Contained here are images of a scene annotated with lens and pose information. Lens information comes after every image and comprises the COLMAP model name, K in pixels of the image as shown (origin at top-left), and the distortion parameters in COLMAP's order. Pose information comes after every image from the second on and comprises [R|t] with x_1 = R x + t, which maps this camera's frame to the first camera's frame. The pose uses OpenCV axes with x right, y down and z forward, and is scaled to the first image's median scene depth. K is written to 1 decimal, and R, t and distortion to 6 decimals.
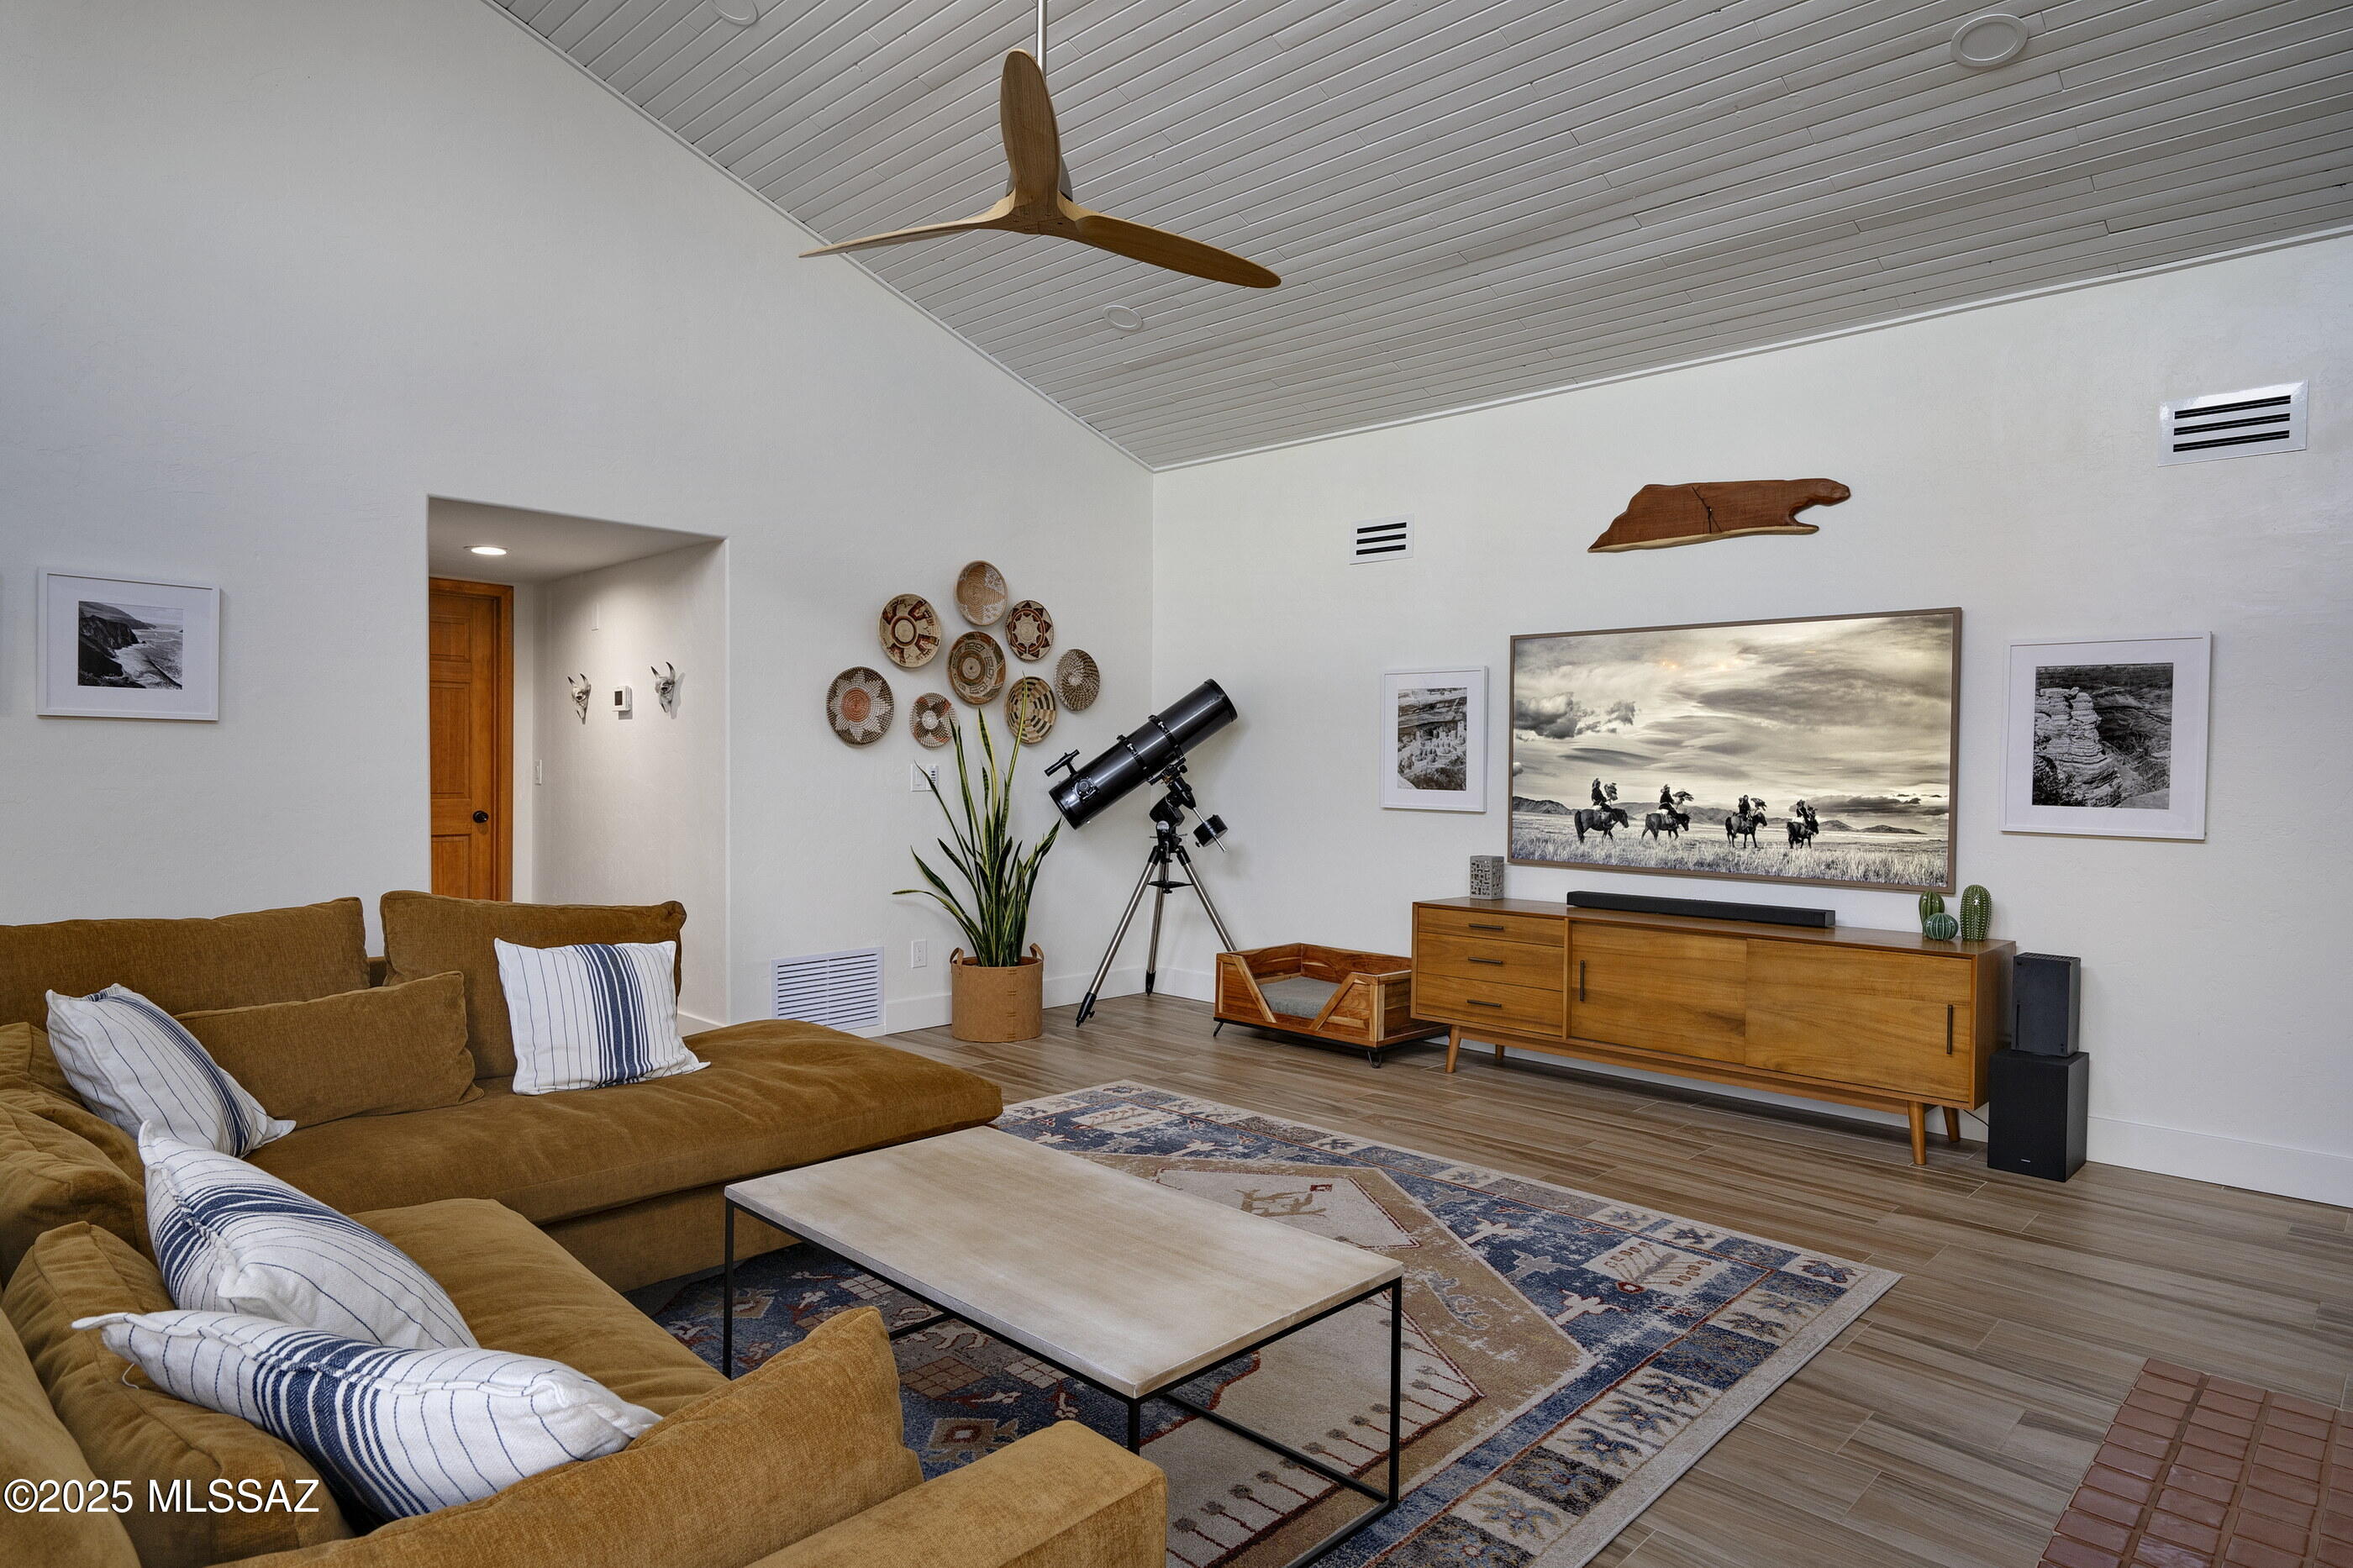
lens RADIAL K [[1295.5, 0, 1175.0], [0, 1295.5, 781.0], [0, 0, 1]] dist [-0.002945, -0.000207]
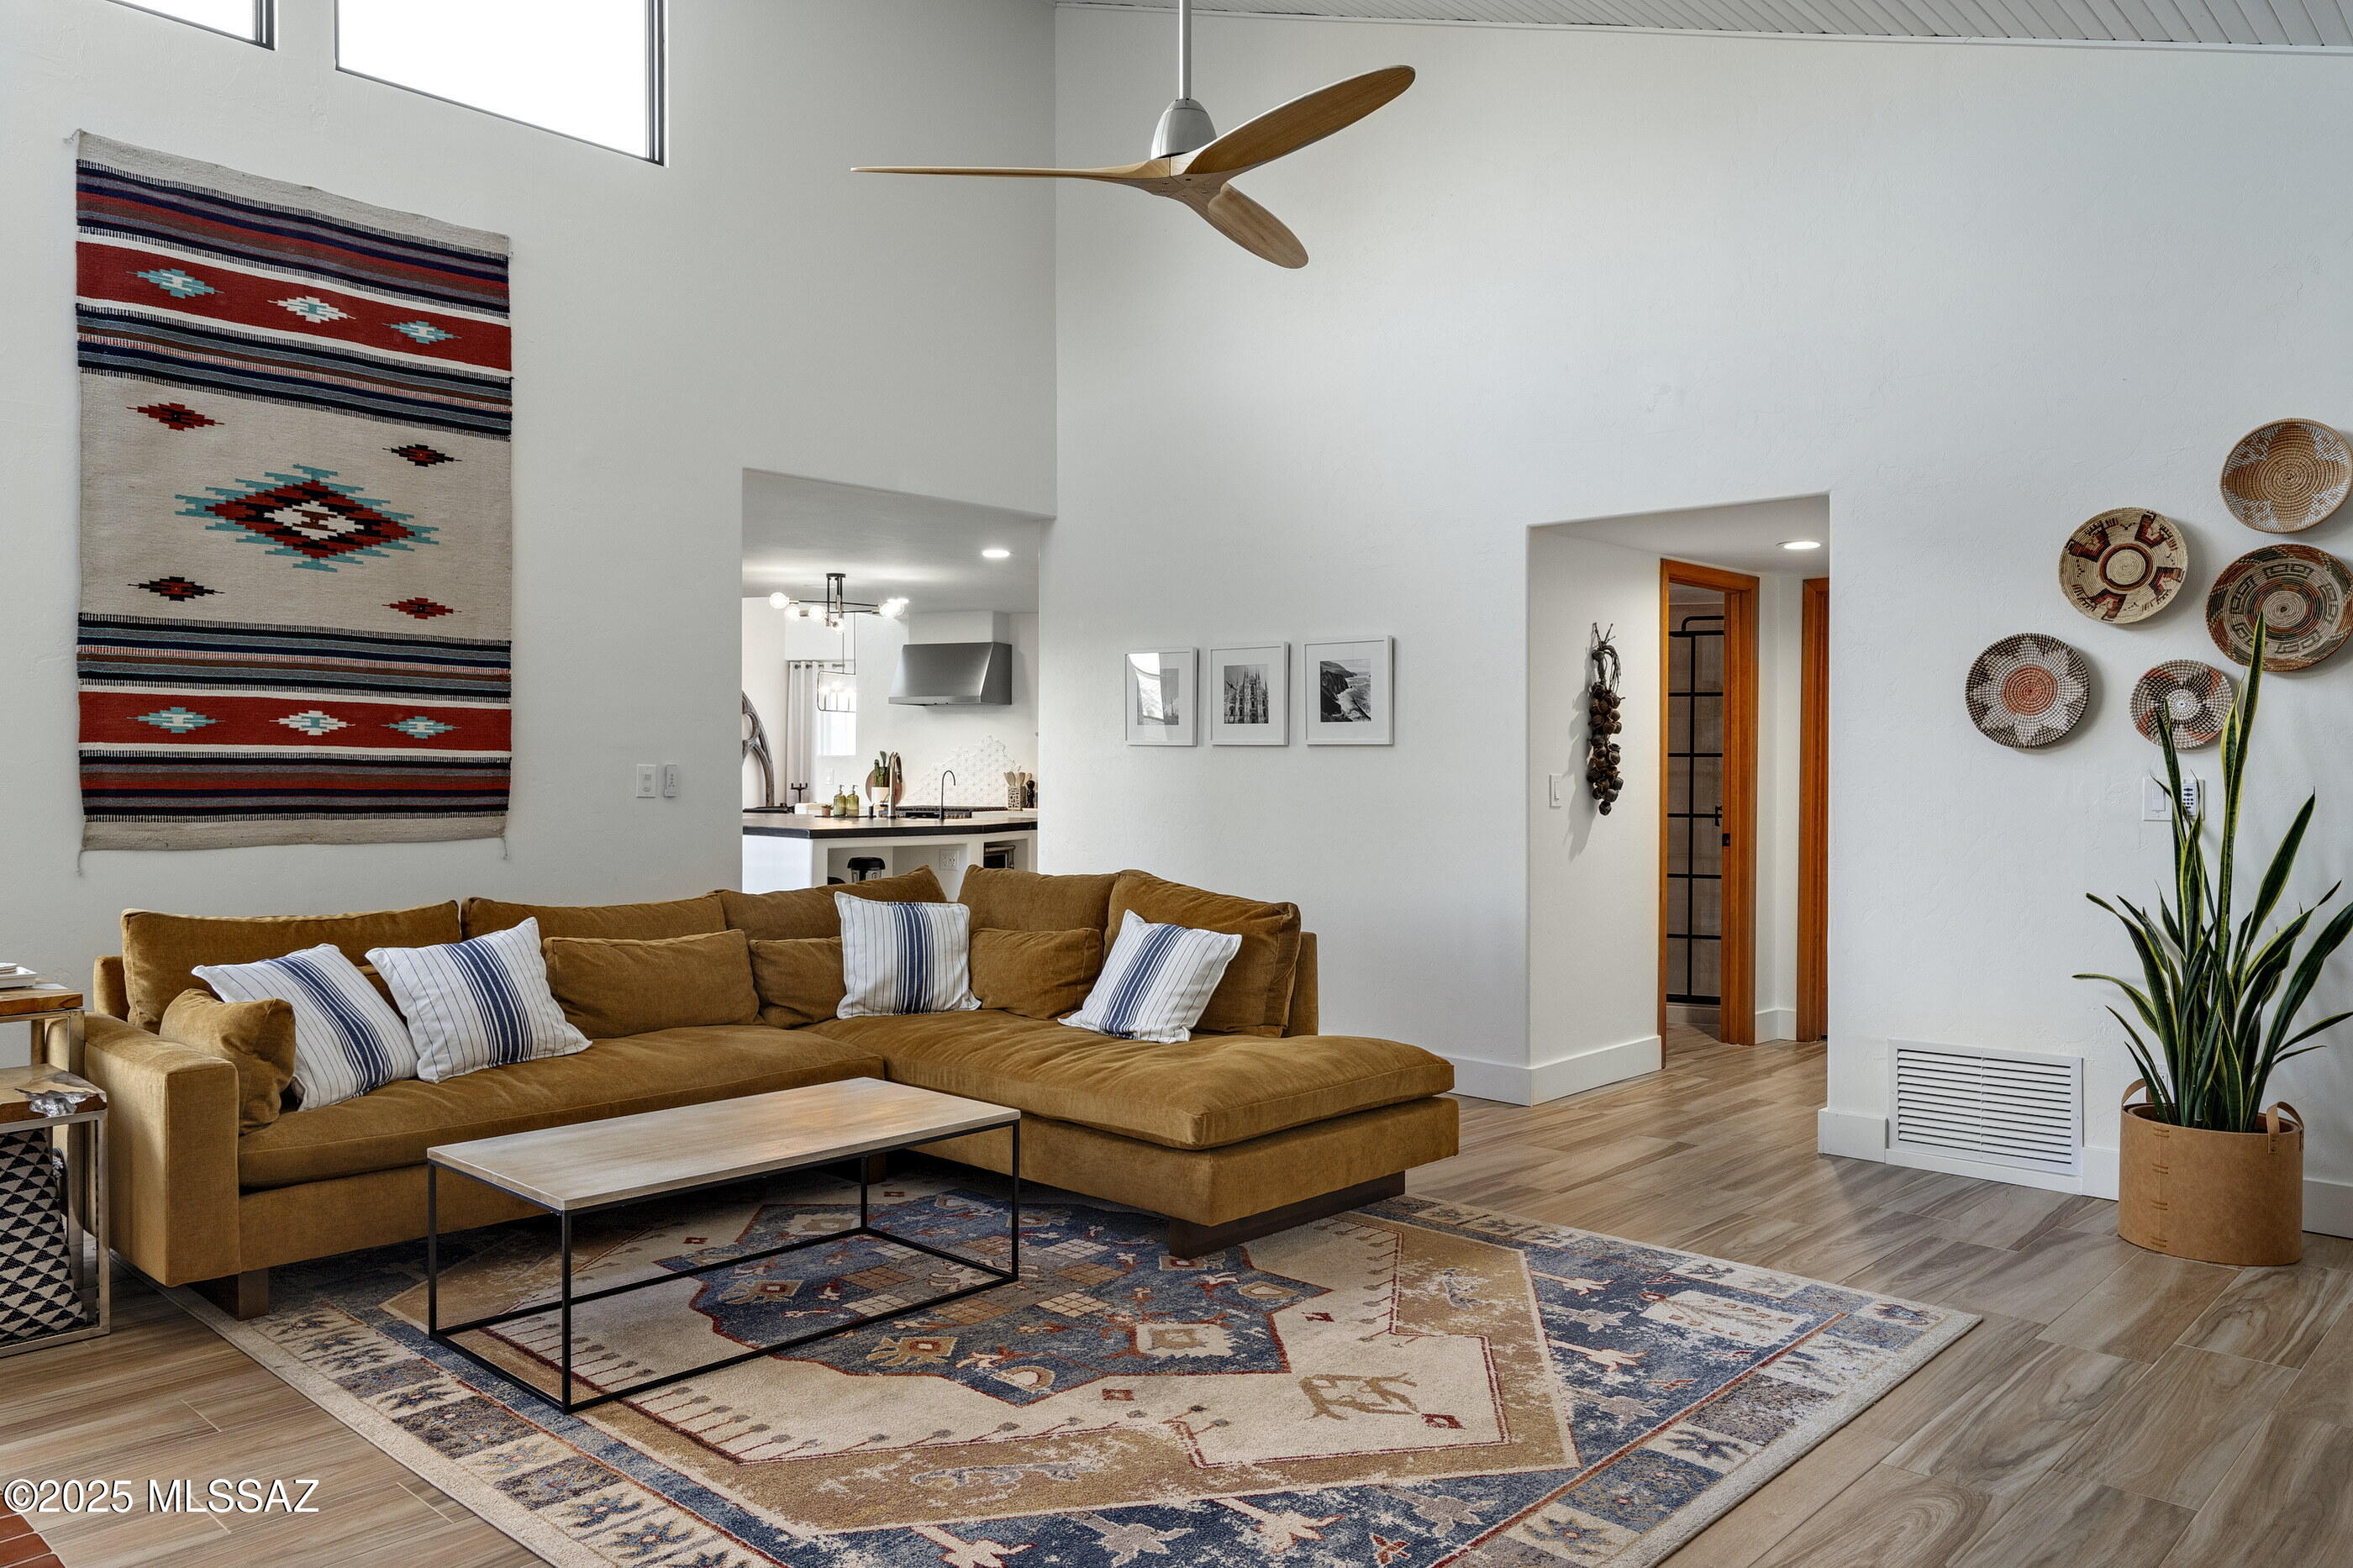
lens RADIAL K [[1600.7, 0, 1182.5], [0, 1600.7, 792.3], [0, 0, 1]] dist [0.012010, -0.002737]
pose [[0.045869, 0.002116, -0.998945, 0.816551], [-0.015473, 0.999879, 0.001408, 0.000483], [0.998828, 0.015393, 0.045896, 0.745070]]
